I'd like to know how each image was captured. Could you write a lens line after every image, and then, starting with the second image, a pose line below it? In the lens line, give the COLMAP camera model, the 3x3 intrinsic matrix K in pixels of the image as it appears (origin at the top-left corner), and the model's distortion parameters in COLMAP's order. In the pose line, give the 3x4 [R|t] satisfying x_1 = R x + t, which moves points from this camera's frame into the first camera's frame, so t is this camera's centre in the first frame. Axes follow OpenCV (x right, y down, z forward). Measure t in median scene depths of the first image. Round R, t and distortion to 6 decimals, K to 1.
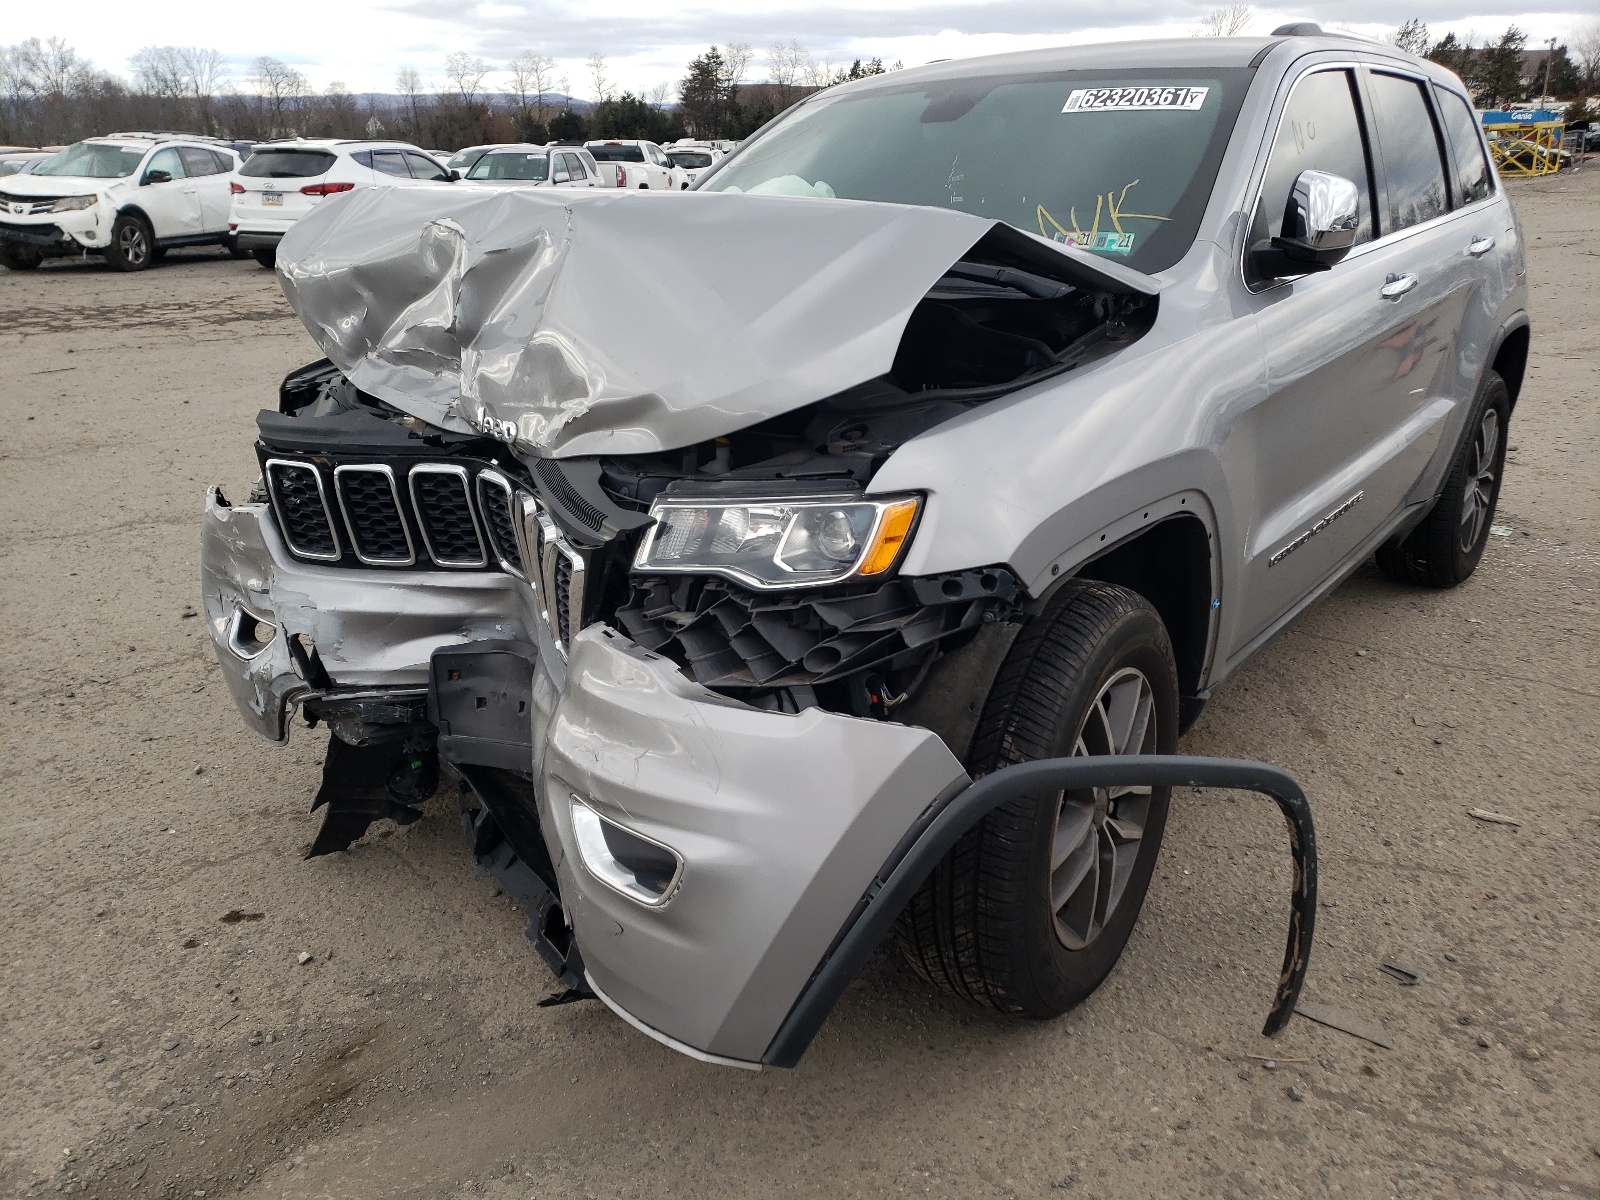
lens RADIAL K [[1250.3, 0, 789.6], [0, 1250.3, 602.8], [0, 0, 1]] dist [0.029628, -0.005242]
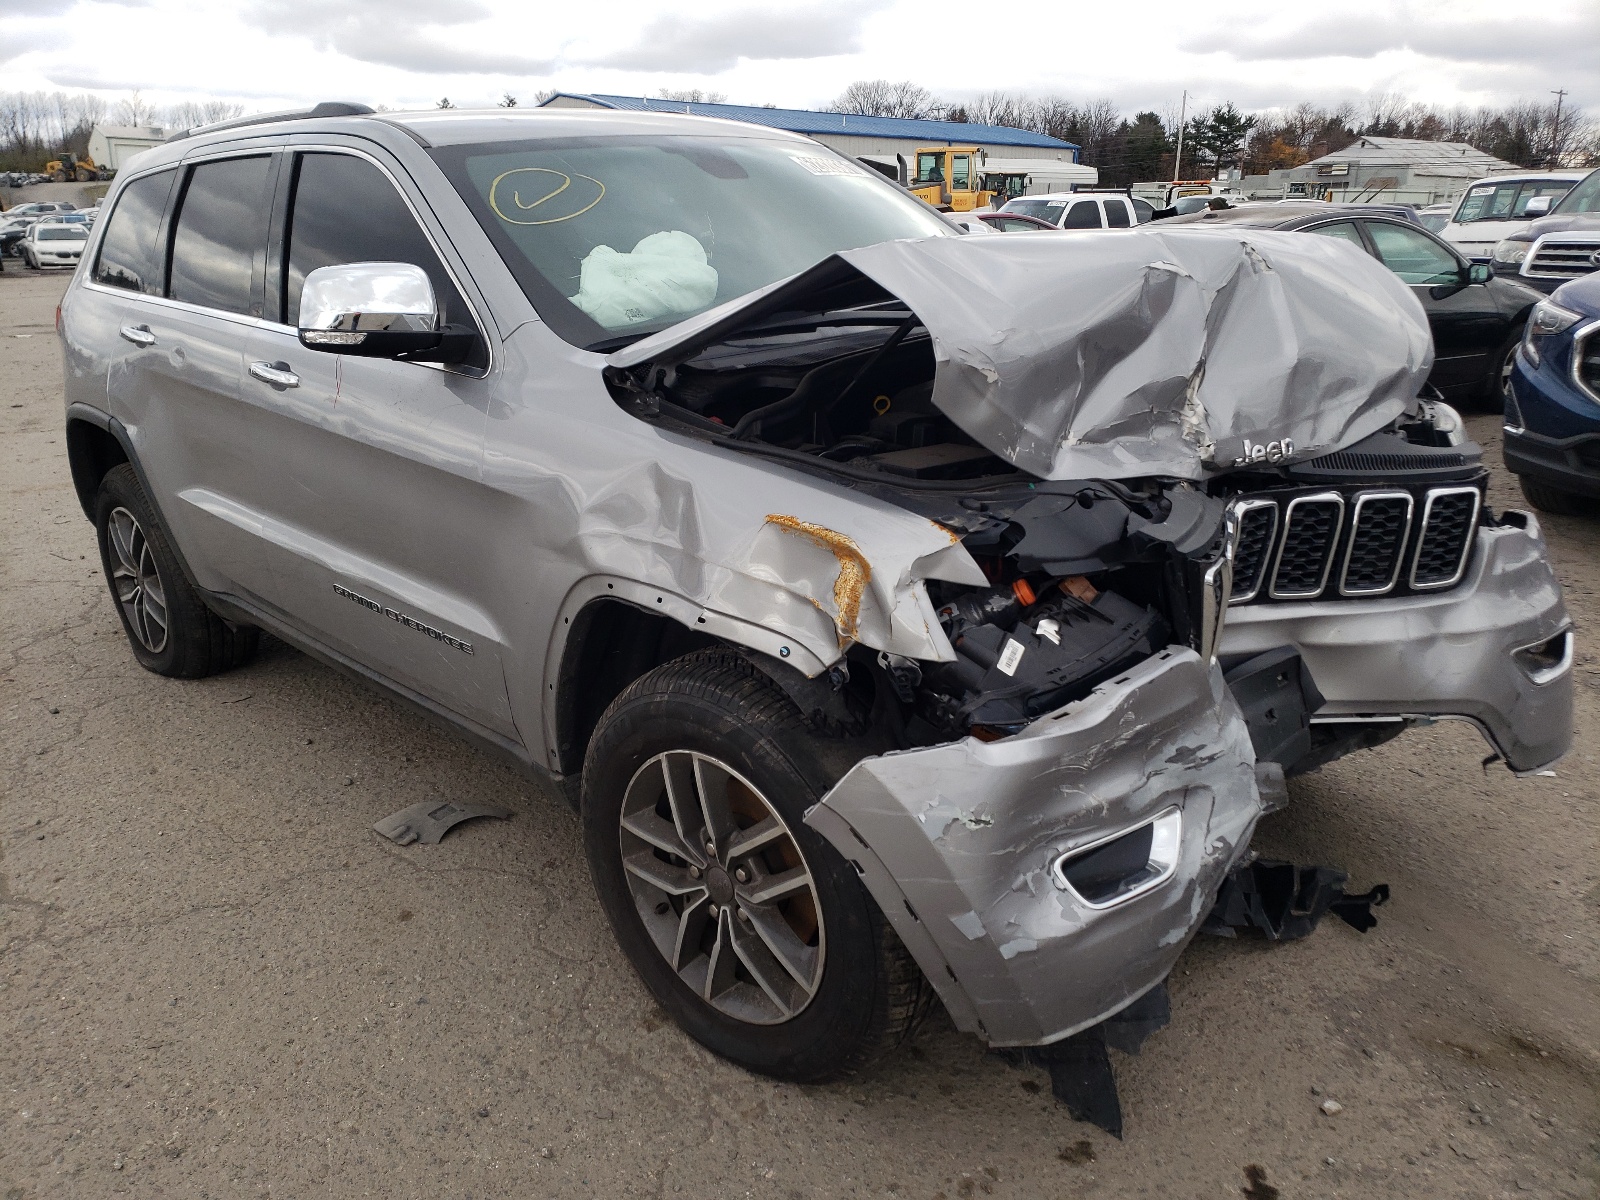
lens RADIAL K [[1253.1, 0, 789.3], [0, 1253.1, 571.9], [0, 0, 1]] dist [0.026157, -0.003173]
pose [[0.112227, -0.265102, 0.957667, -1.201565], [0.337836, 0.916525, 0.214123, -0.374676], [-0.934490, 0.299504, 0.192420, 1.111478]]
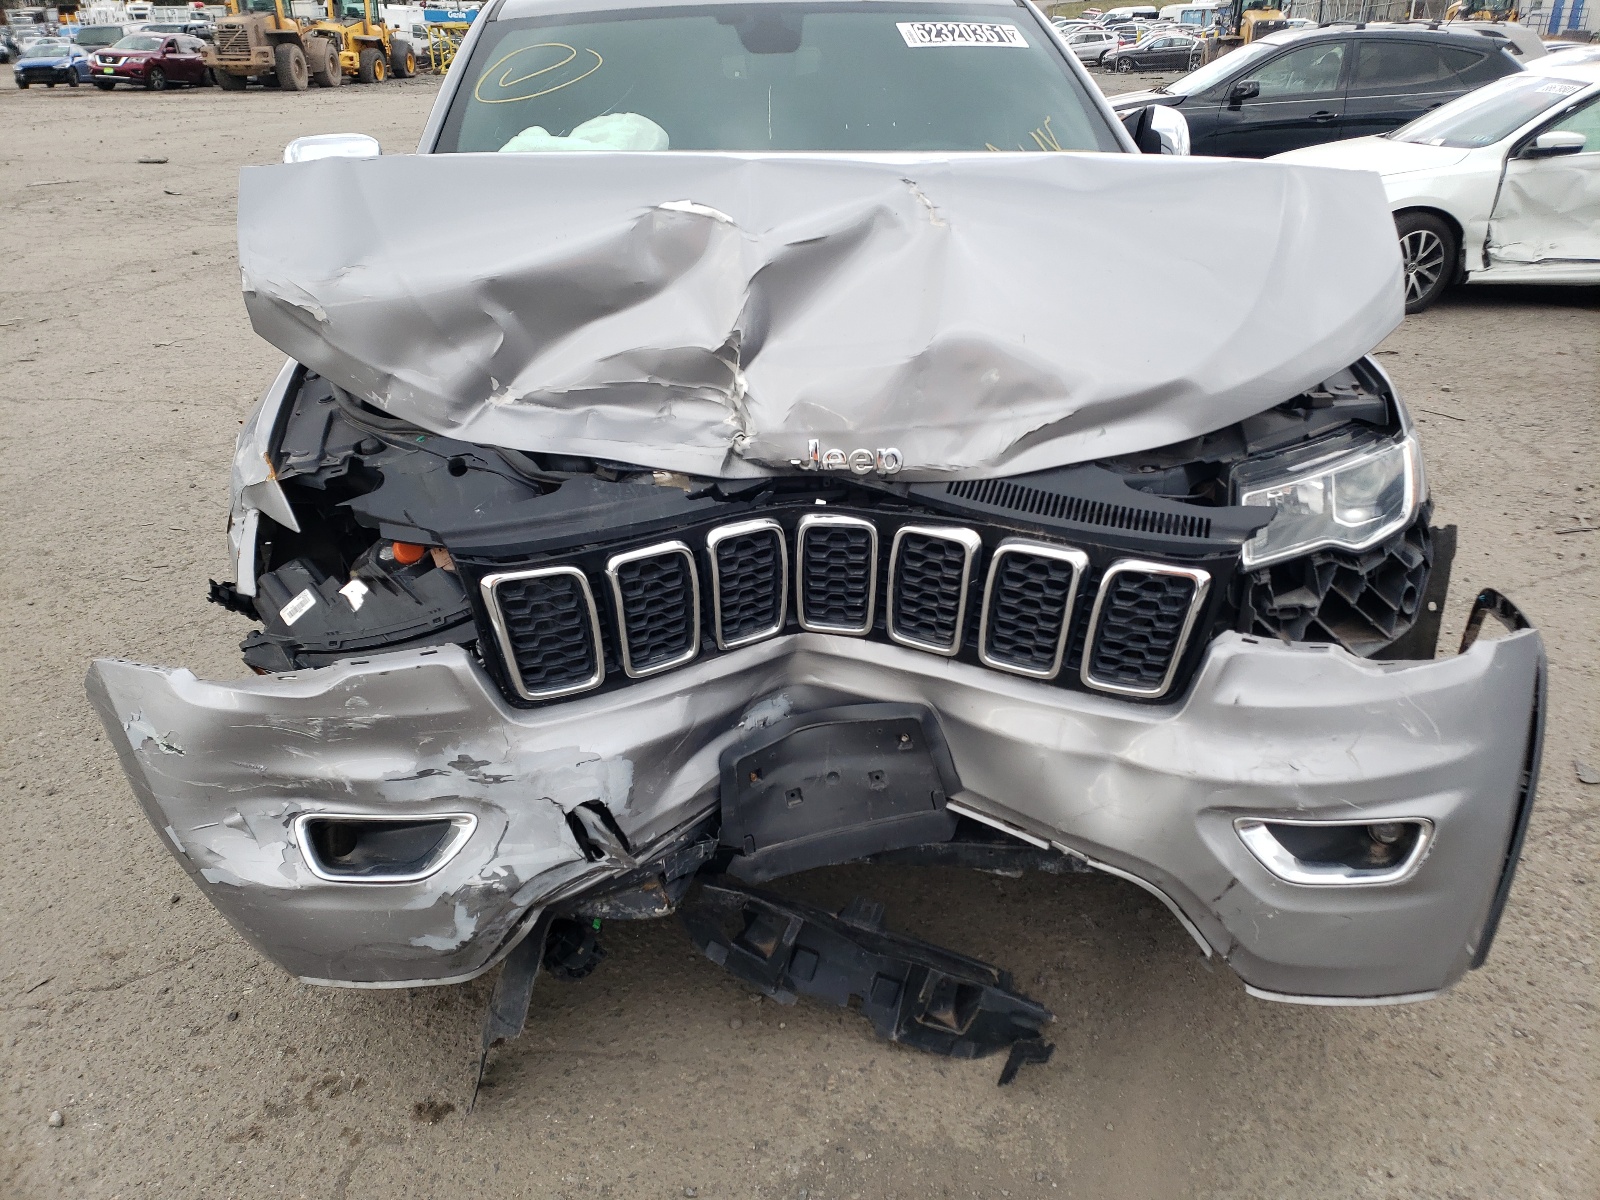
lens RADIAL K [[1201.3, 0, 801.7], [0, 1201.3, 575.3], [0, 0, 1]] dist [0.069192, -0.002664]
pose [[0.704193, -0.271630, 0.655994, -0.733442], [0.227683, 0.961524, 0.153730, -0.181273], [-0.672512, 0.041103, 0.738944, 0.420289]]
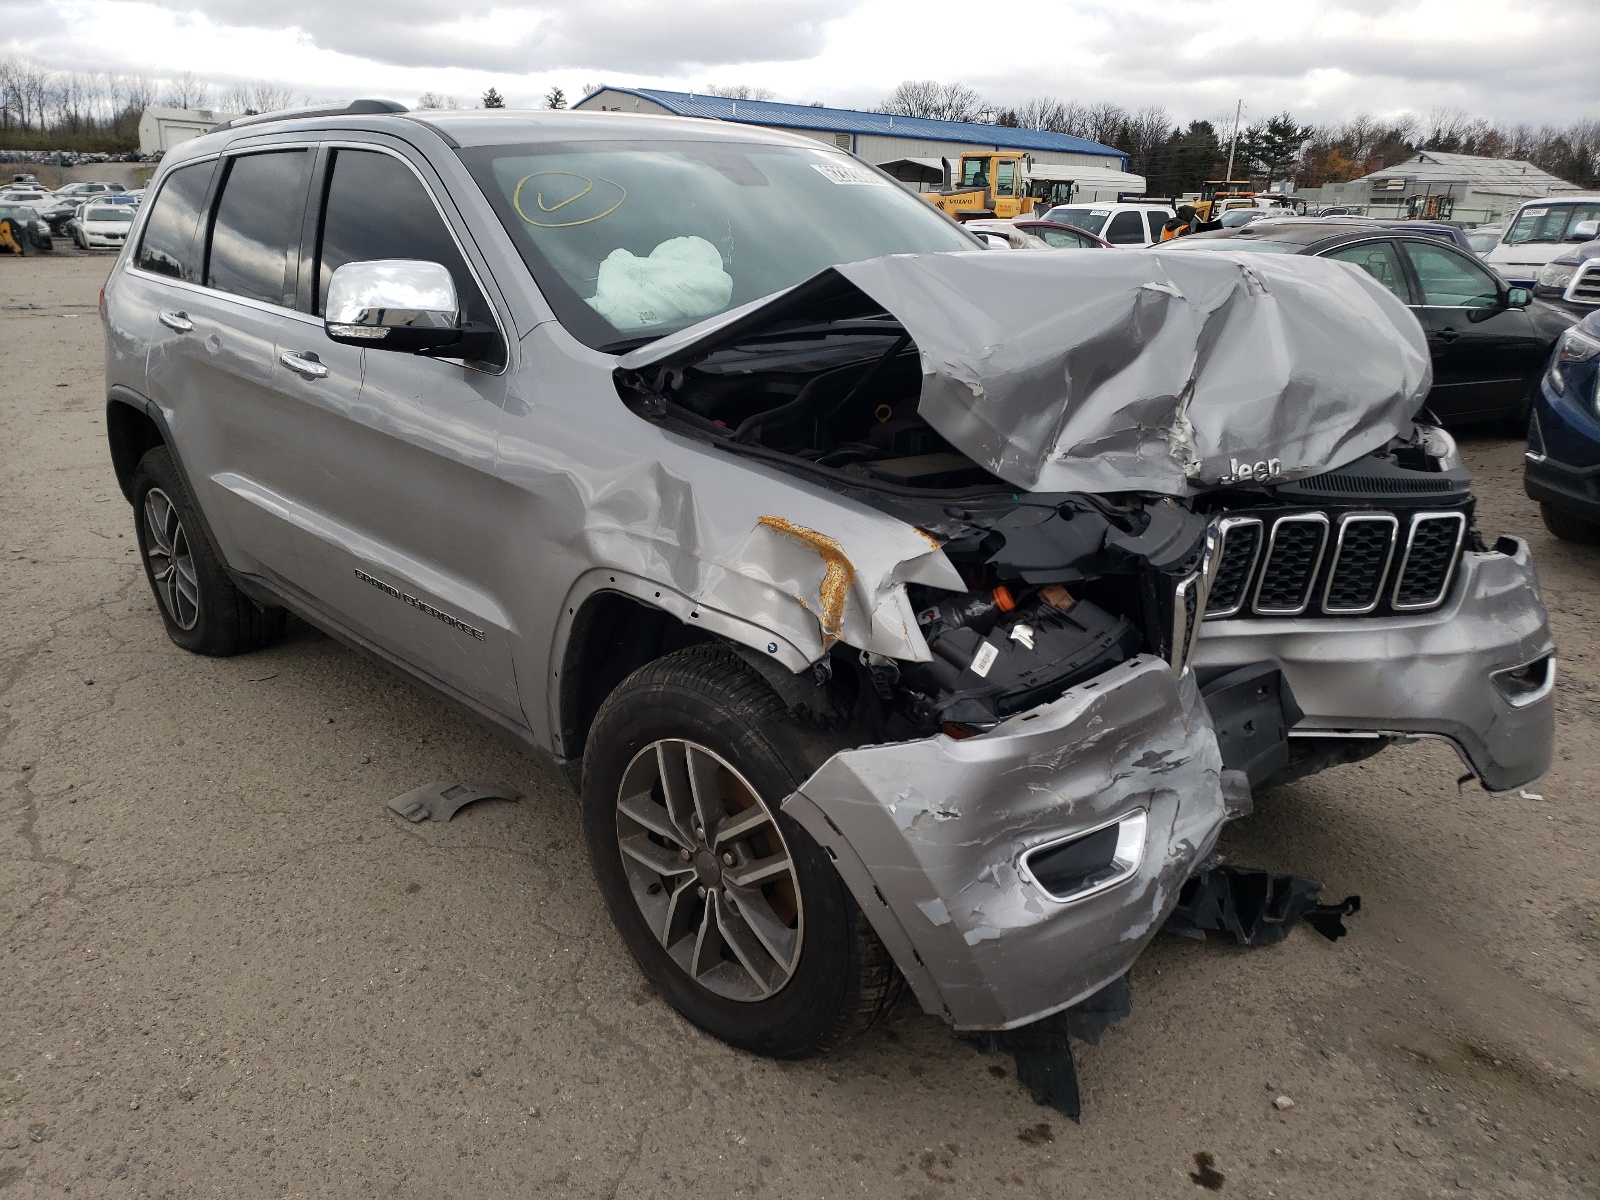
lens RADIAL K [[1250.3, 0, 789.6], [0, 1250.3, 602.8], [0, 0, 1]] dist [0.029628, -0.005242]
pose [[0.144337, -0.282129, 0.948457, -1.232839], [0.310742, 0.922929, 0.227246, -0.371588], [-0.939471, 0.261925, 0.220882, 1.079828]]
